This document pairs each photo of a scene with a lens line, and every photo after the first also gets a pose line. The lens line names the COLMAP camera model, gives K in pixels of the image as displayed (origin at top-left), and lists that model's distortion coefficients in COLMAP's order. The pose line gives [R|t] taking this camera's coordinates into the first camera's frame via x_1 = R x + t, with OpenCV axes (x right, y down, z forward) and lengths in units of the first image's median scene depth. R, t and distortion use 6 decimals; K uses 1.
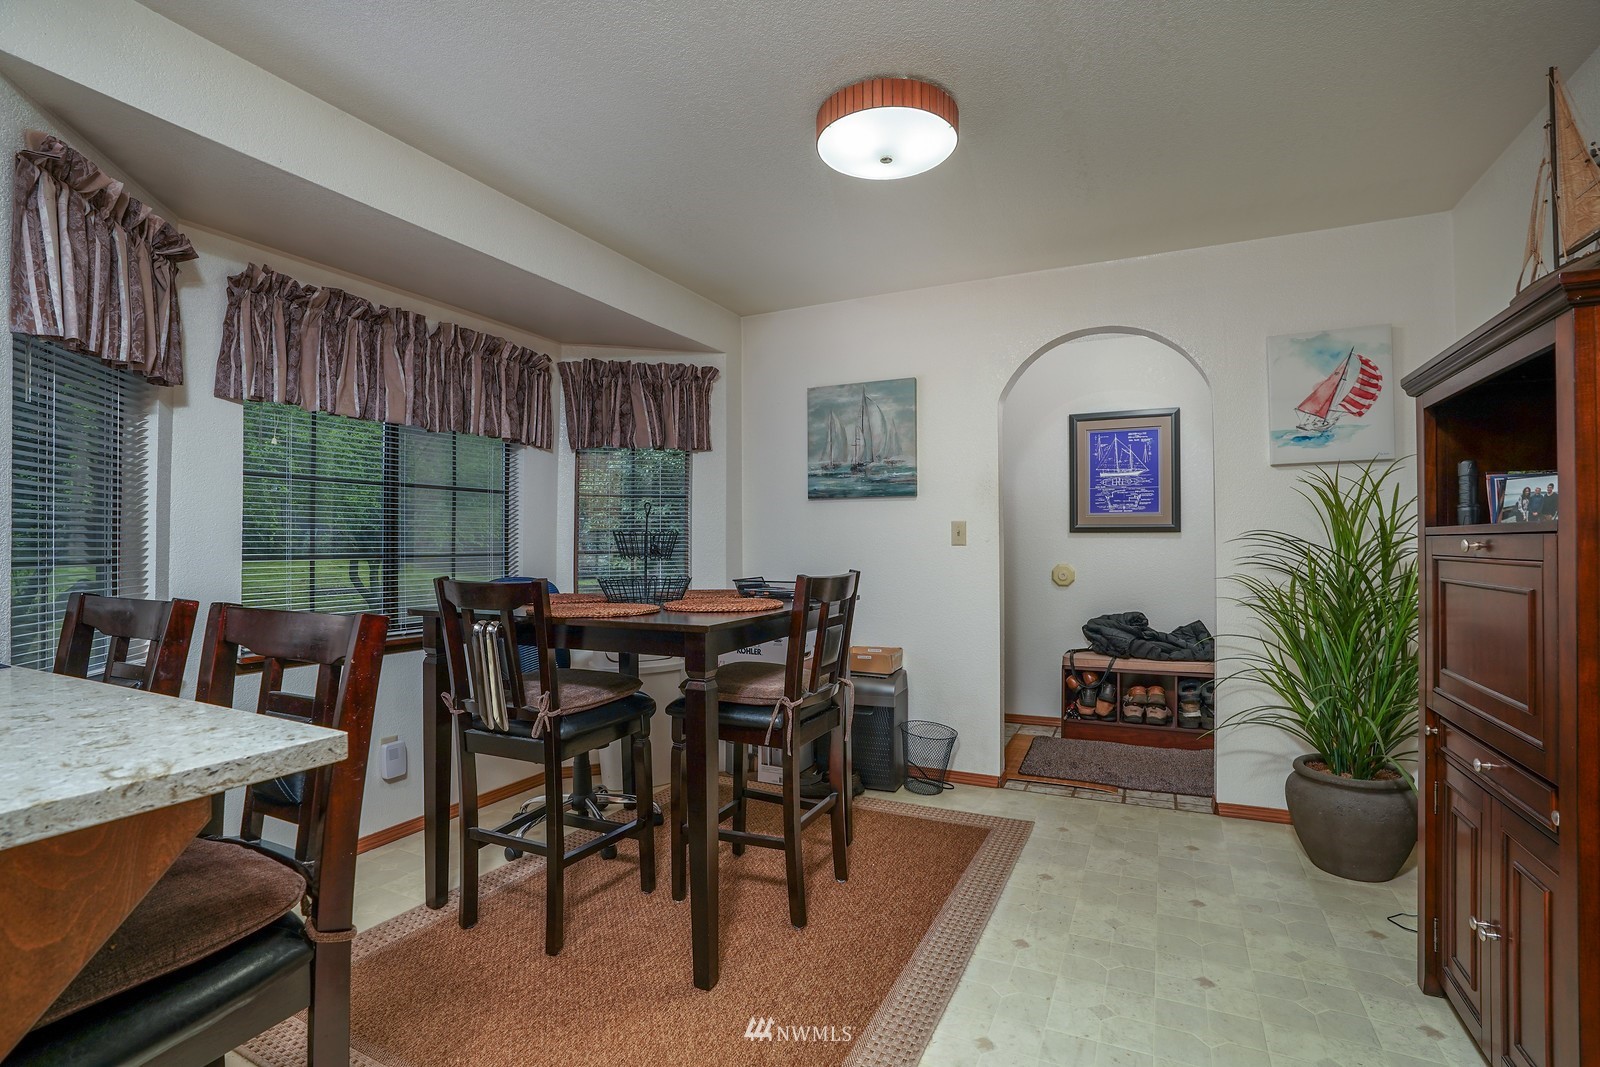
lens RADIAL K [[749.6, 0, 798.6], [0, 749.6, 539.0], [0, 0, 1]] dist [-0.051453, 0.018024]
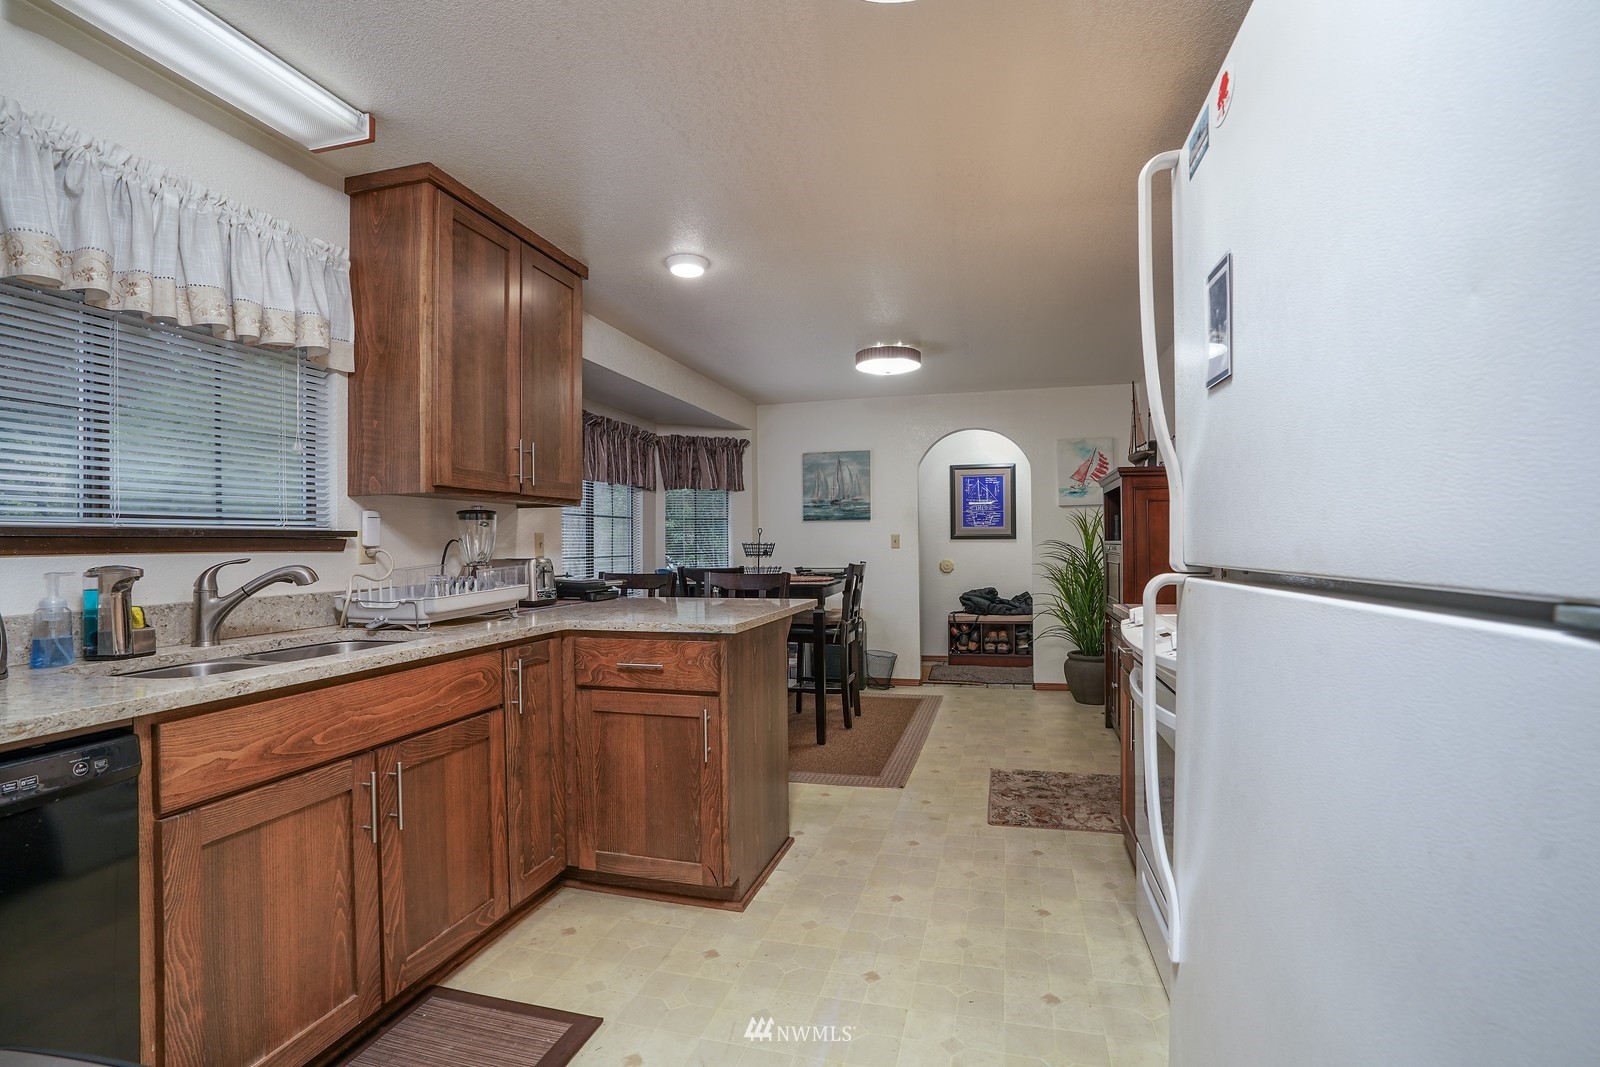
lens RADIAL K [[749.6, 0, 800.5], [0, 749.6, 537.6], [0, 0, 1]] dist [-0.051453, 0.018024]
pose [[0.981964, -0.004525, 0.189013, -0.456142], [0.005102, 0.999984, -0.002566, -0.018011], [-0.188998, 0.003485, 0.981971, -0.917090]]
